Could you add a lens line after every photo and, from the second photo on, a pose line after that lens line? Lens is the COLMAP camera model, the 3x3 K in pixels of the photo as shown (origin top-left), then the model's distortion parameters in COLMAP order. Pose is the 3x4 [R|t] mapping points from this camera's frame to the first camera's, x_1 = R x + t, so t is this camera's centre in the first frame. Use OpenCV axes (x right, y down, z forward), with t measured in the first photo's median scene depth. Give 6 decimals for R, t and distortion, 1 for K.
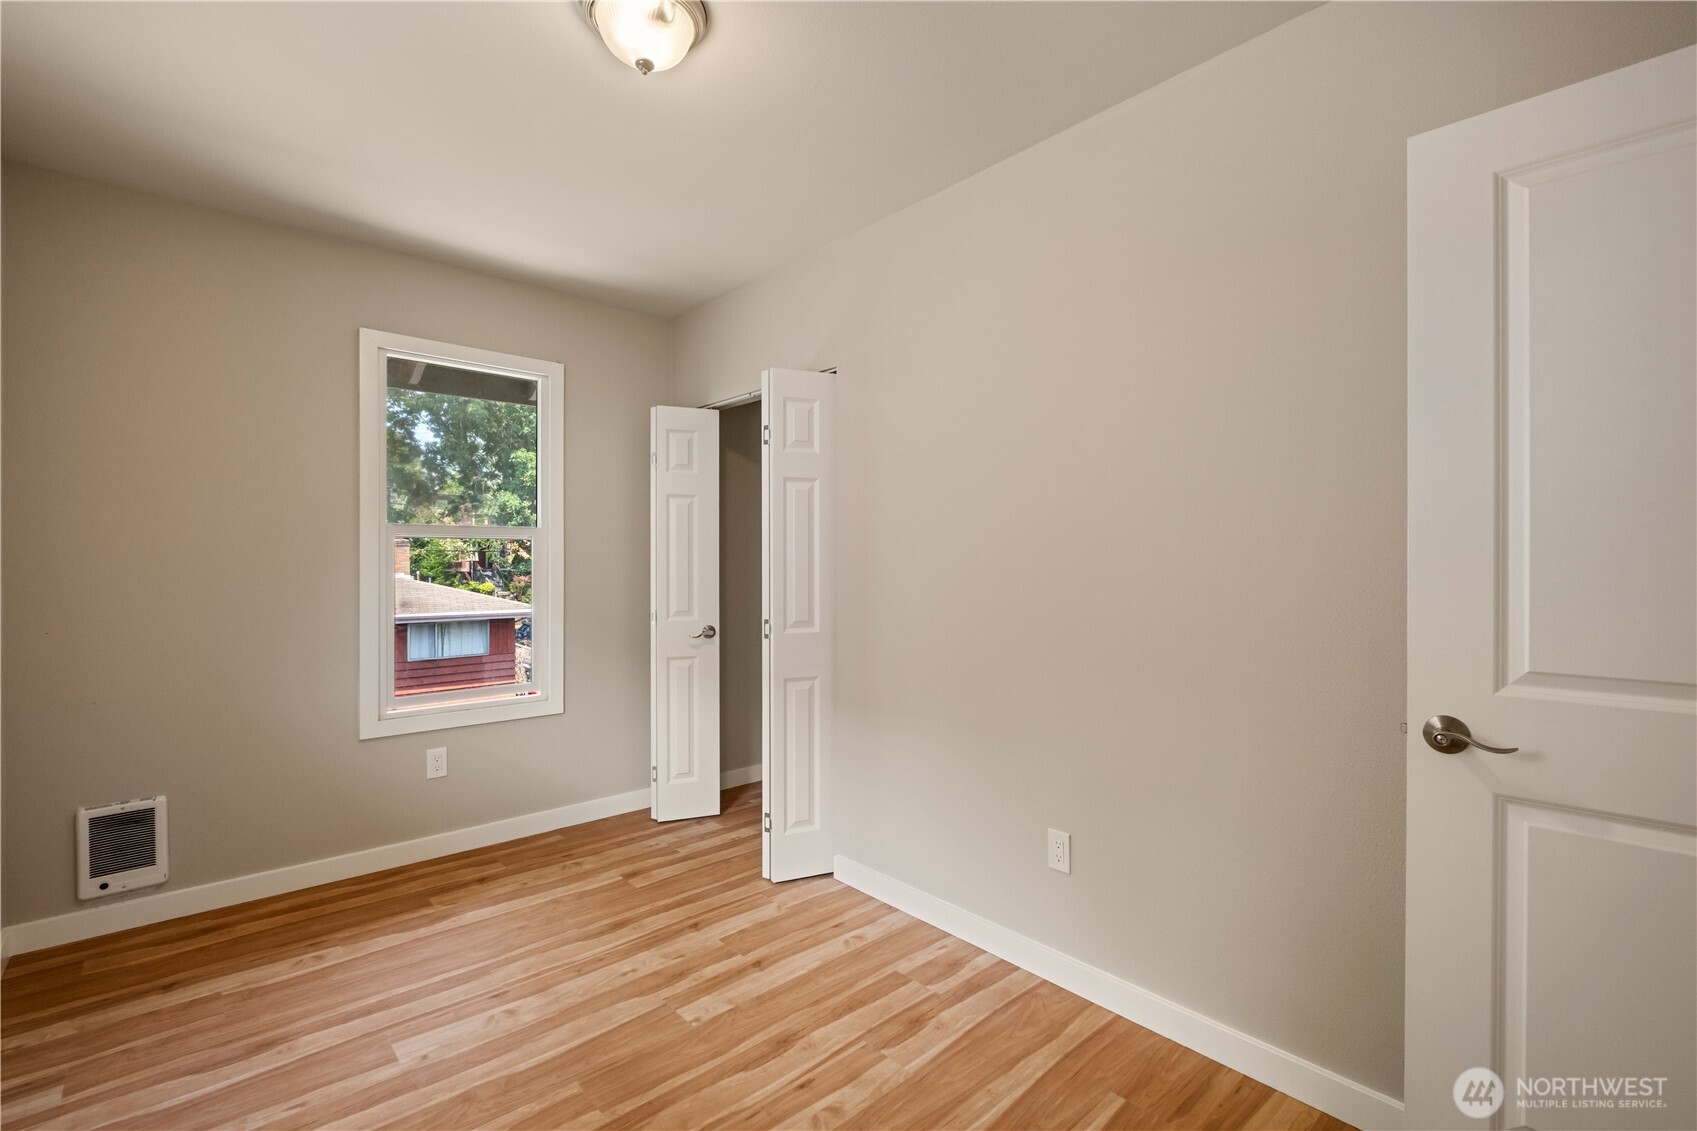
lens RADIAL K [[754.7, 0, 840.8], [0, 754.7, 560.4], [0, 0, 1]] dist [0.010773, -0.006629]
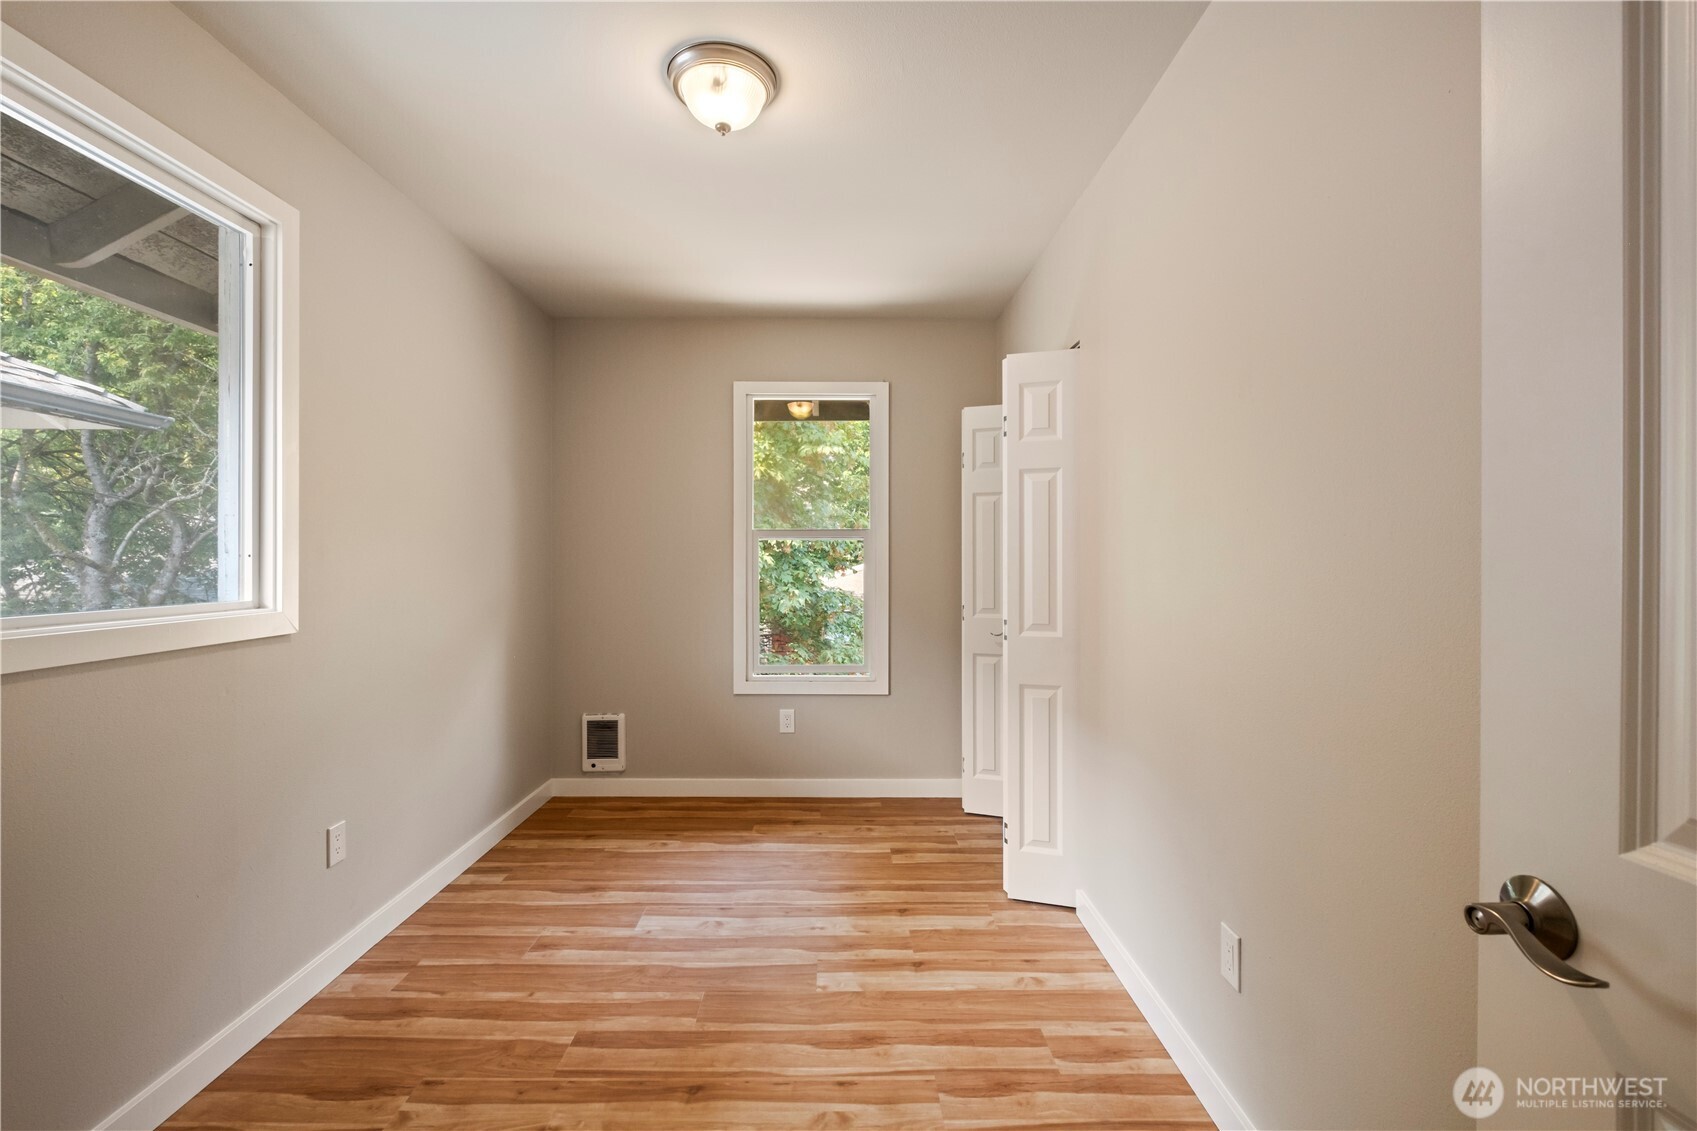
lens RADIAL K [[754.7, 0, 883.3], [0, 754.7, 556.0], [0, 0, 1]] dist [0.010773, -0.006629]
pose [[0.746560, -0.001606, -0.665317, 0.514450], [0.000923, 0.999999, -0.001379, -0.001766], [0.665318, 0.000416, 0.746560, 0.225529]]
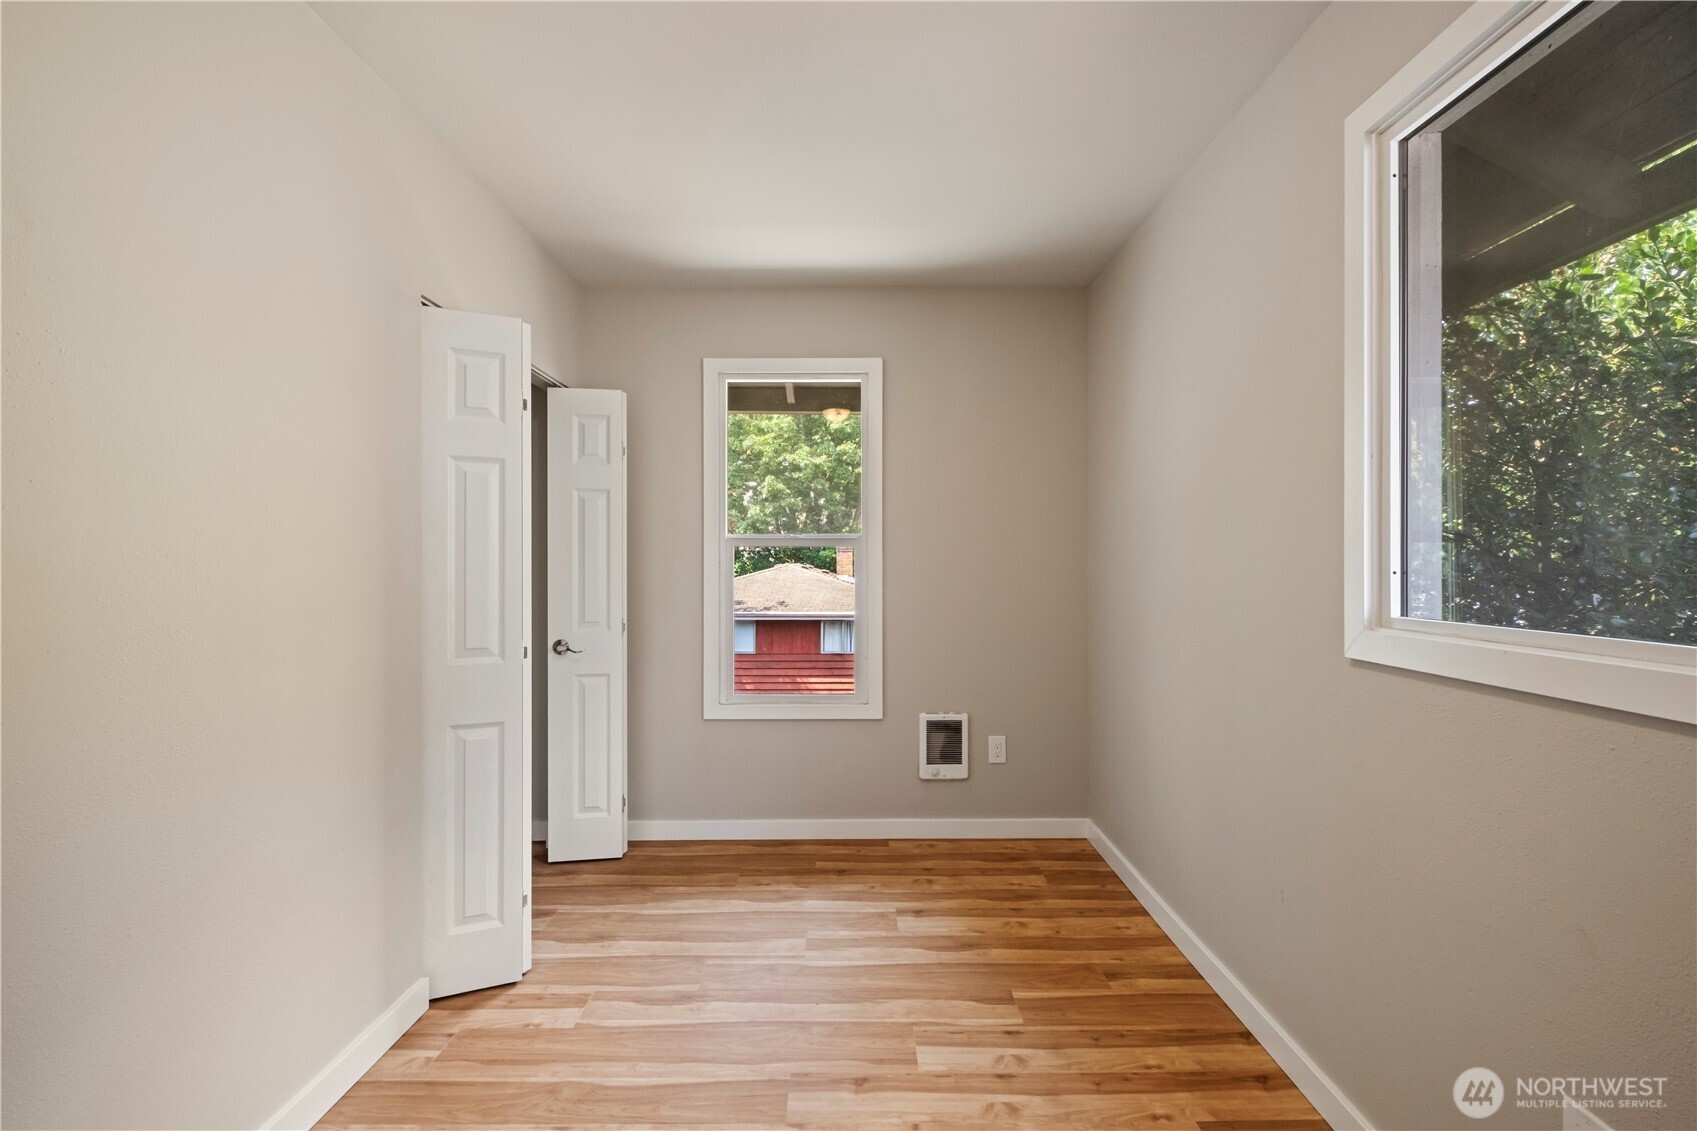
lens RADIAL K [[754.7, 0, 887.2], [0, 754.7, 557.6], [0, 0, 1]] dist [0.010773, -0.006629]
pose [[0.746972, -0.009105, -0.664793, 0.308944], [0.002521, 0.999938, -0.010862, 0.005867], [0.664850, 0.006438, 0.746949, 0.317623]]
